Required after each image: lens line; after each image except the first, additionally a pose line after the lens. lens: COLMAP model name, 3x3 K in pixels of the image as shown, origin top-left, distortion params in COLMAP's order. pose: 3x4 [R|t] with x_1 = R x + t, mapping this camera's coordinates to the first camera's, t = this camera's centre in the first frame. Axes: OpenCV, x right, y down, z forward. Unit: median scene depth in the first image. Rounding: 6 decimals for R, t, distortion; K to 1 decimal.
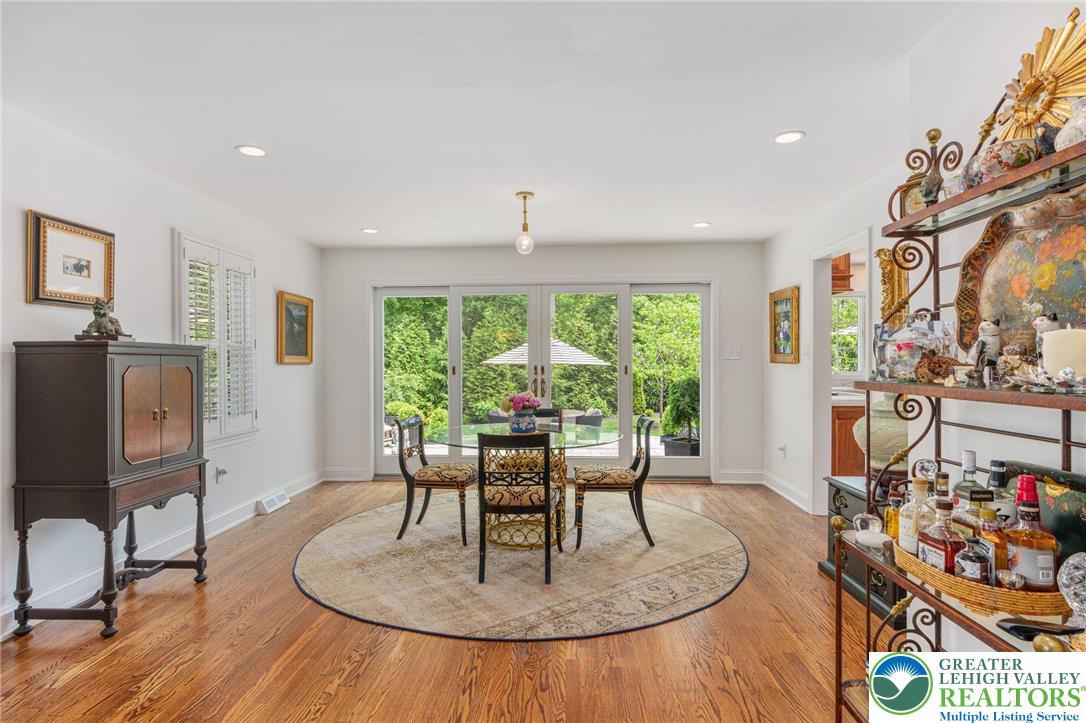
lens RADIAL K [[549.9, 0, 536.9], [0, 549.9, 364.8], [0, 0, 1]] dist [0.003876, 0.000566]
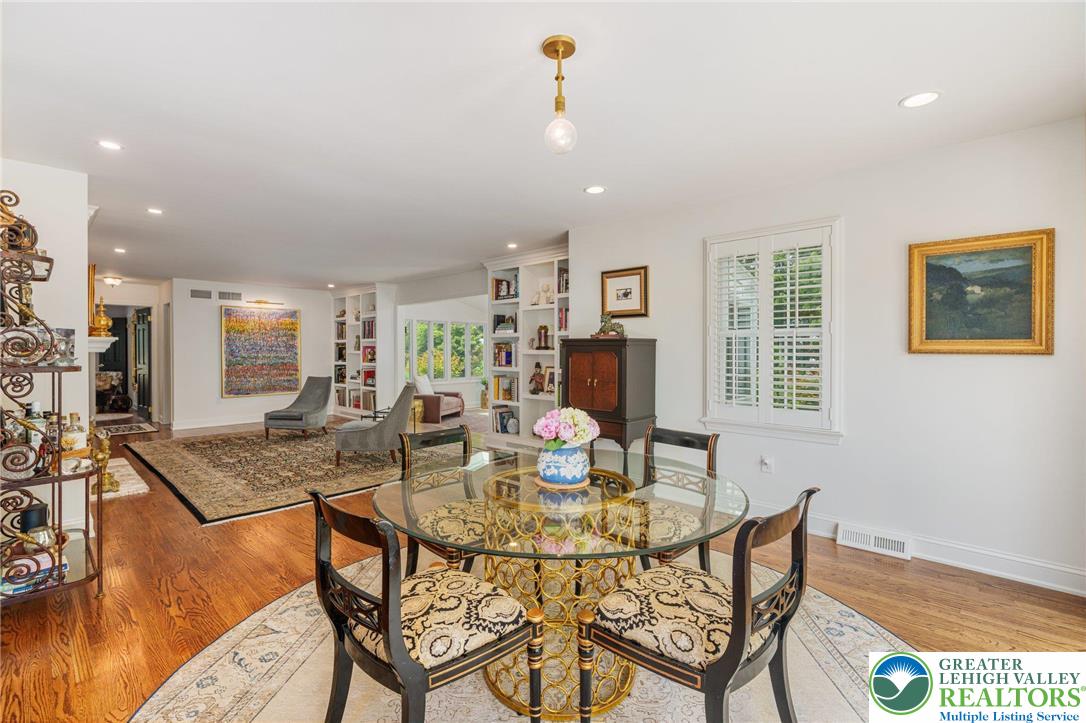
lens RADIAL K [[491.5, 0, 538.4], [0, 491.5, 349.8], [0, 0, 1]] dist [-0.012181, 0.004670]
pose [[-0.655613, 0.004665, -0.755083, 0.475405], [-0.001050, 0.999974, 0.007090, -0.015223], [0.755097, 0.005441, -0.655591, 1.728996]]
